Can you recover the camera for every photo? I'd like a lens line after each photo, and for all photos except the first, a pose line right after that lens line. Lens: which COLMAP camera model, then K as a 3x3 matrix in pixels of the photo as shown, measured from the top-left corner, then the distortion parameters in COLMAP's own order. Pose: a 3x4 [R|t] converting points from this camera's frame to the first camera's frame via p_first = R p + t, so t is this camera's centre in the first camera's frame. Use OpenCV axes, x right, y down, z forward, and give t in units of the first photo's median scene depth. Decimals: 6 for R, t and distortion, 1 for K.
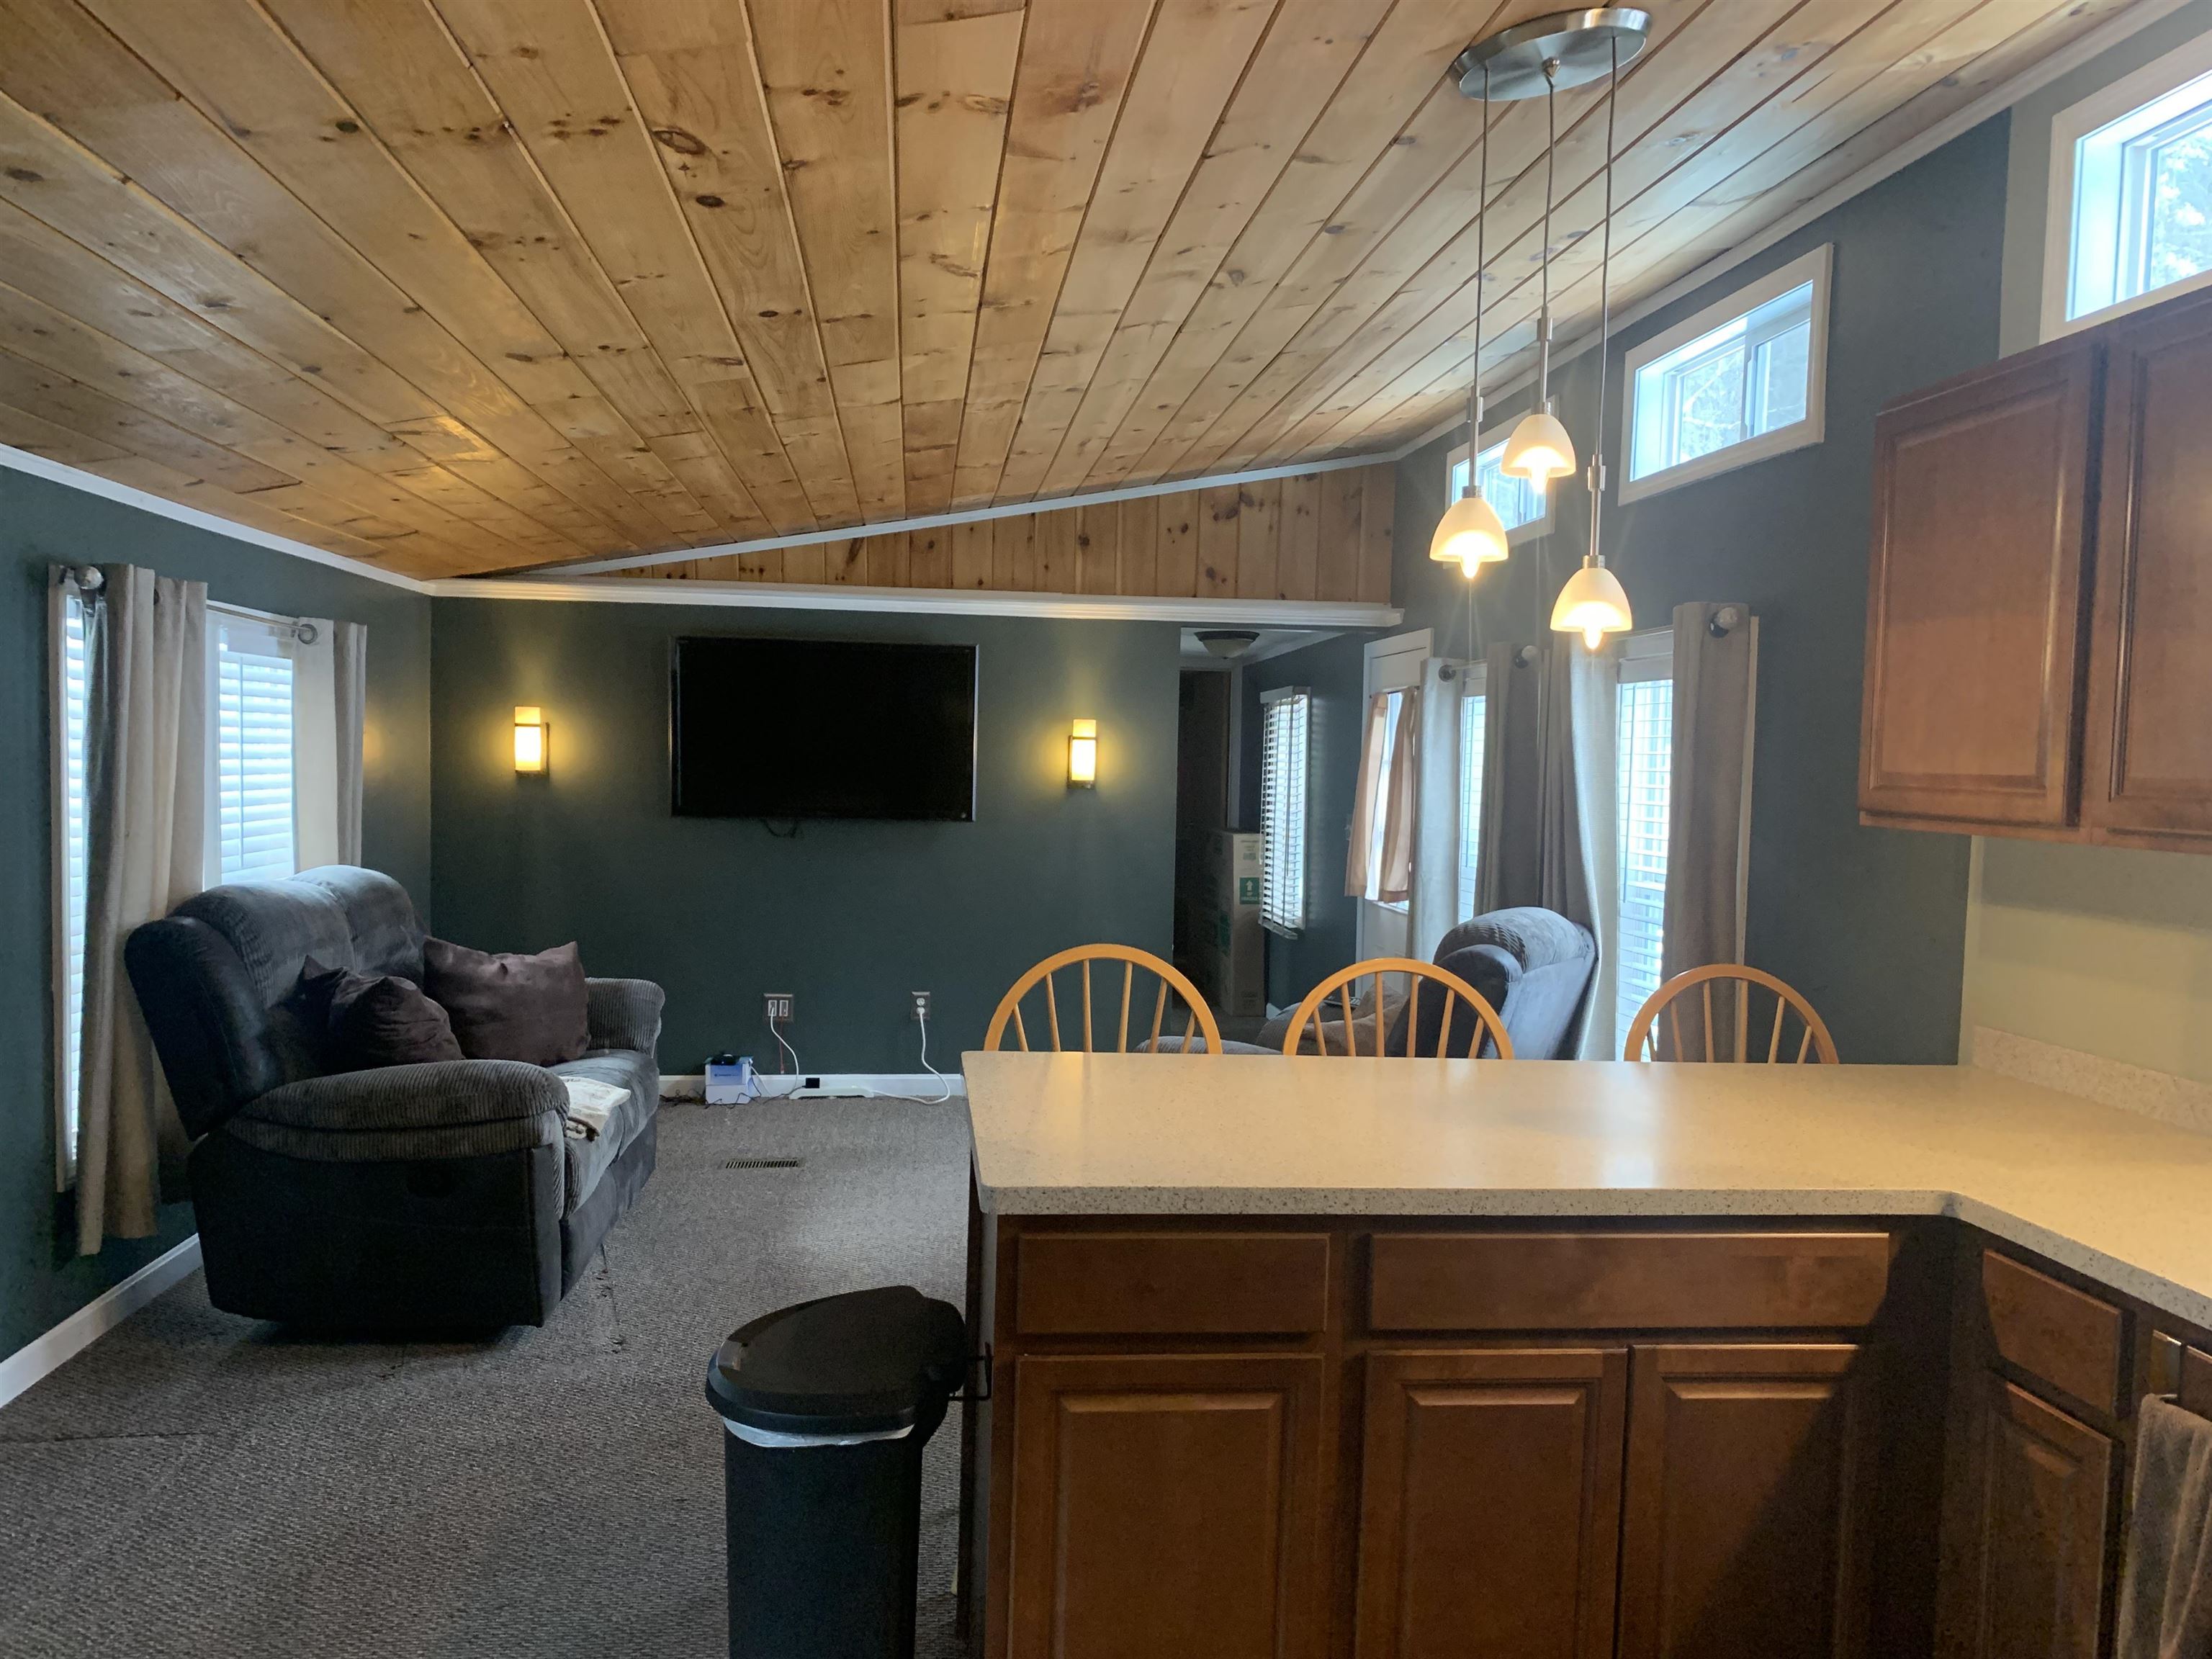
lens RADIAL K [[1694.2, 0, 1090.9], [0, 1694.2, 832.7], [0, 0, 1]] dist [0.018316, -0.008176]
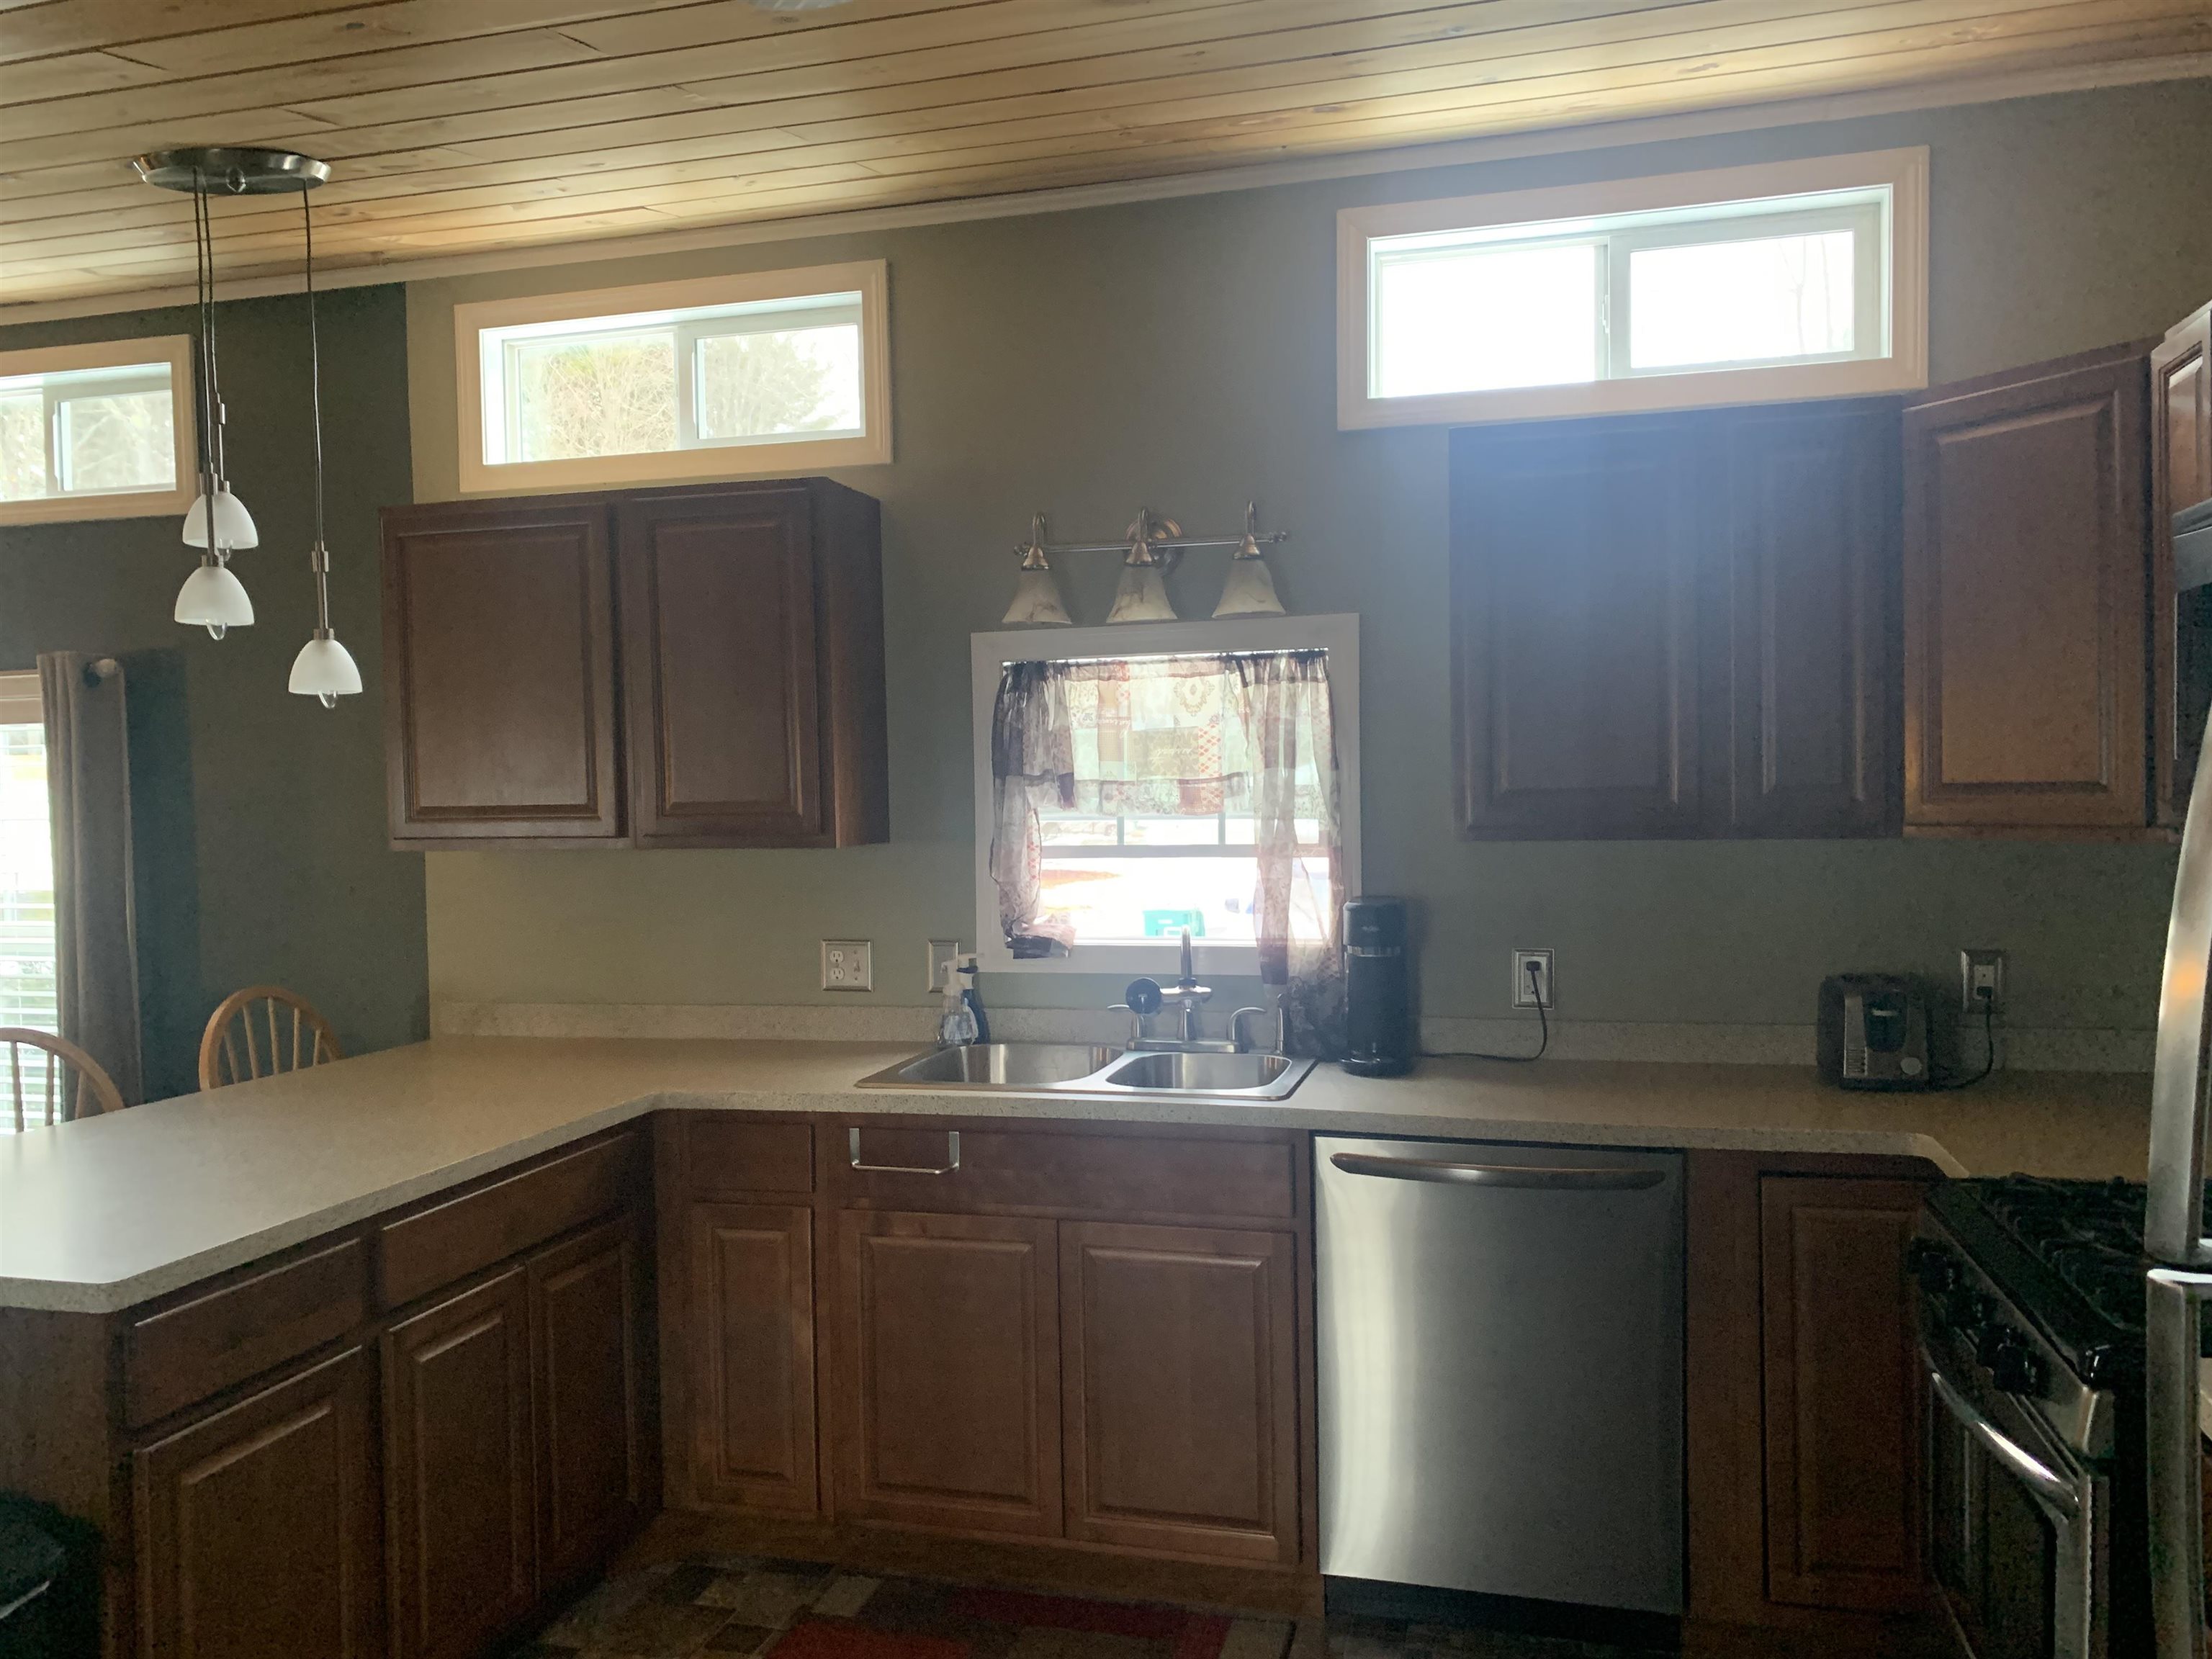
lens RADIAL K [[1694.2, 0, 1090.9], [0, 1694.2, 832.7], [0, 0, 1]] dist [0.018316, -0.008176]
pose [[0.355935, -0.056176, 0.932821, -0.399338], [0.075535, 0.996655, 0.031199, -0.014680], [-0.931453, 0.059356, 0.358988, 0.076687]]
